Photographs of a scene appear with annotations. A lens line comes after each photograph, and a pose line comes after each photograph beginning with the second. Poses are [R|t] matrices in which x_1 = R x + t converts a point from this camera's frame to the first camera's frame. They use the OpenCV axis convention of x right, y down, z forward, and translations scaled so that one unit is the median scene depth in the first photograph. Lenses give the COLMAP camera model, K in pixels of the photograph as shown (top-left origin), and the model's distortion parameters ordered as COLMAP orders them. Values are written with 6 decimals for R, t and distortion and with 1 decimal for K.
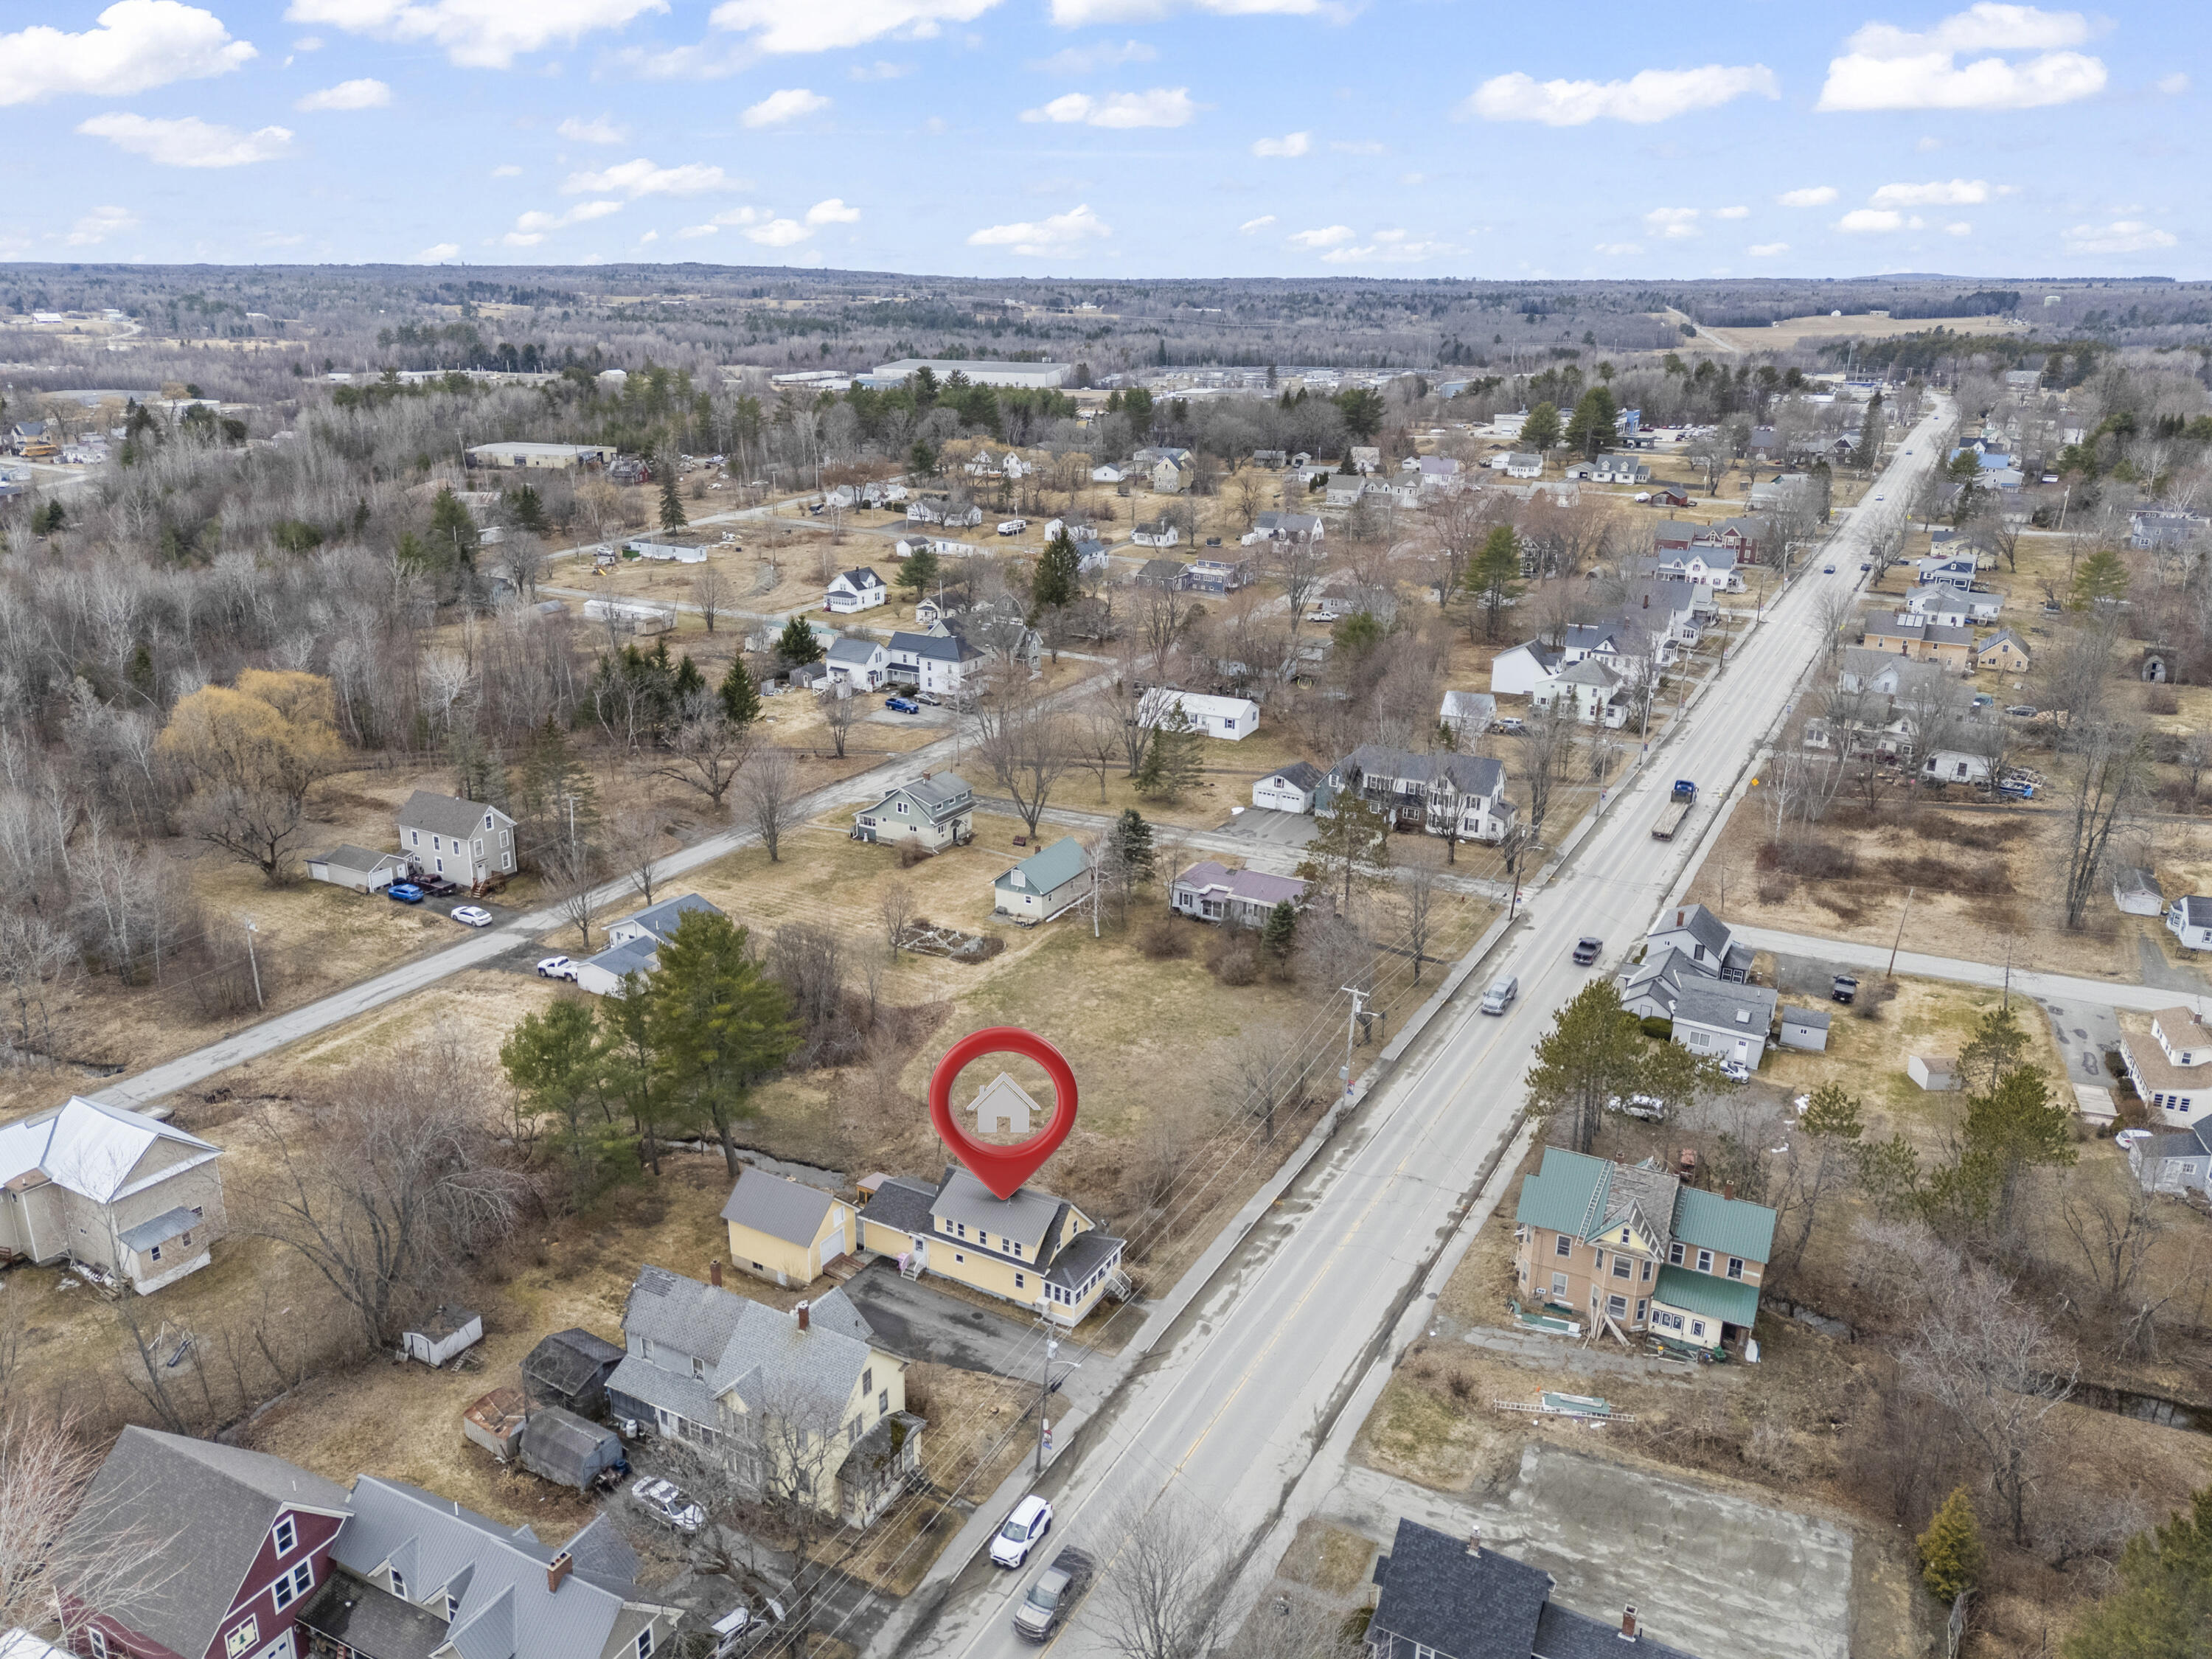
lens RADIAL K [[1579.2, 0, 1106.0], [0, 1579.2, 829.5], [0, 0, 1]] dist [0.002231, -0.001318]
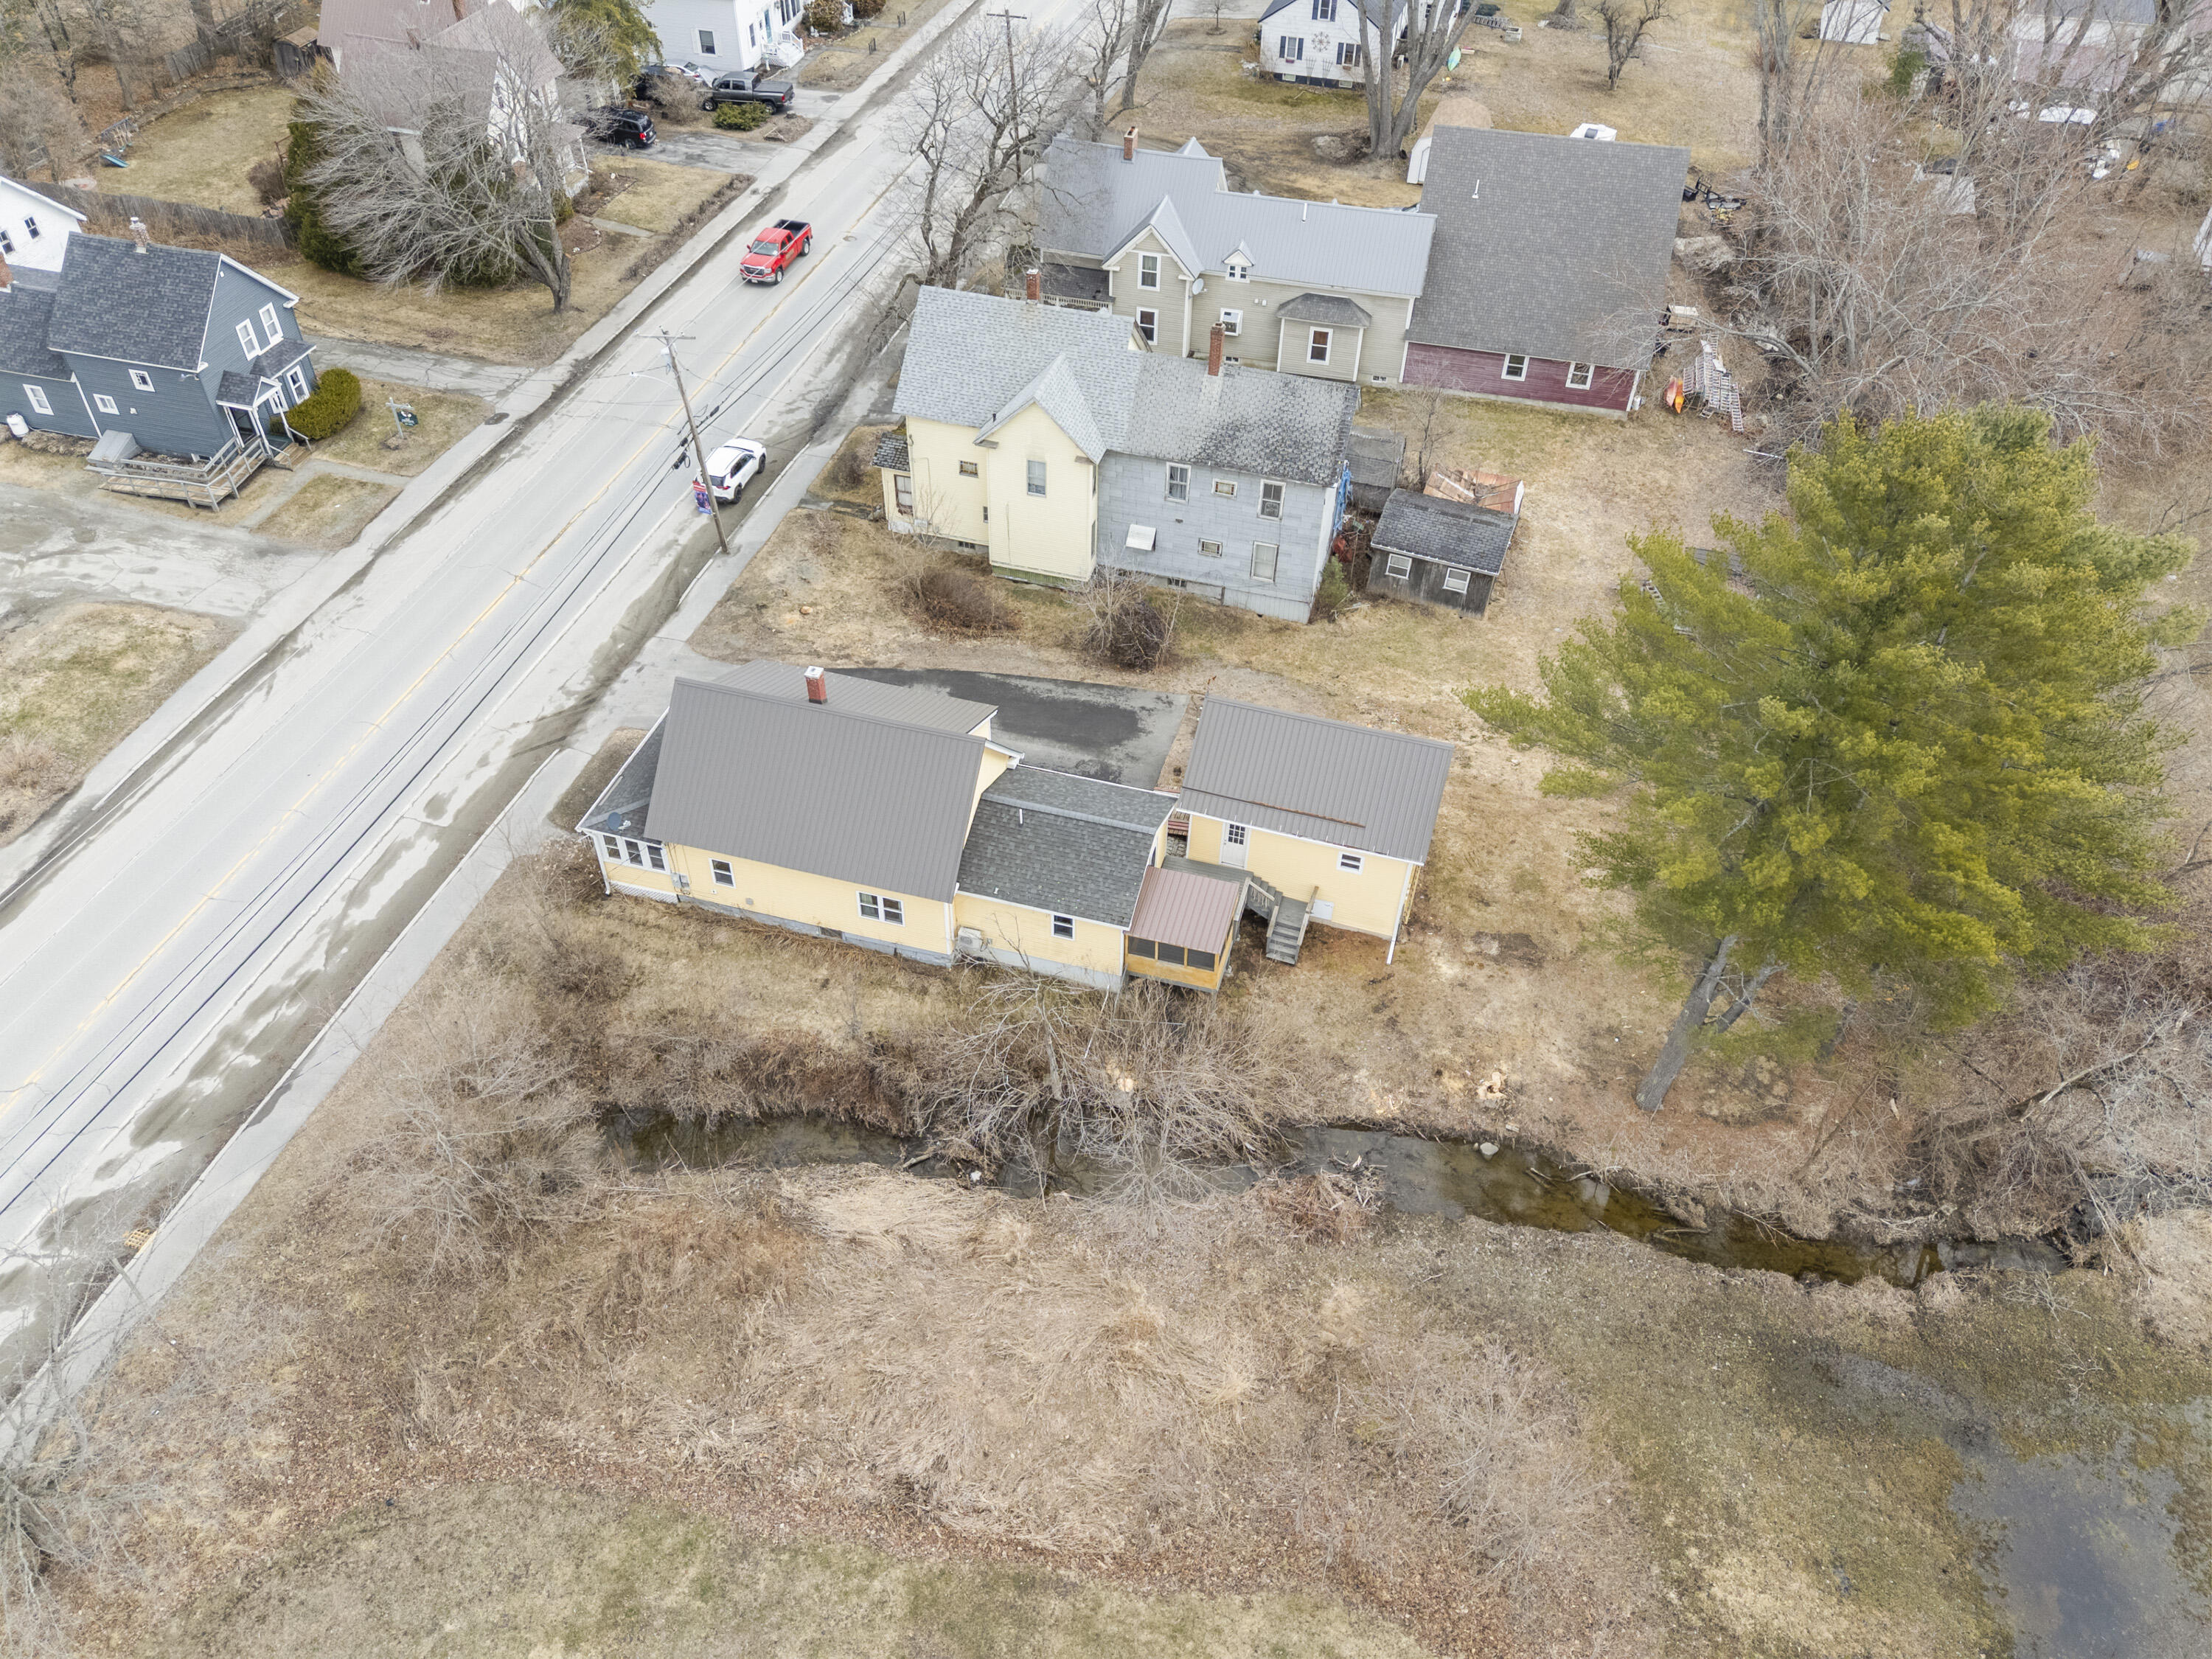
lens RADIAL K [[1621.5, 0, 1106.0], [0, 1621.5, 829.5], [0, 0, 1]] dist [0.086571, -0.083616]
pose [[-0.973533, 0.131708, -0.186777, -0.049289], [-0.102296, 0.479689, 0.871455, -0.171689], [0.204372, 0.867497, -0.453520, 1.293463]]
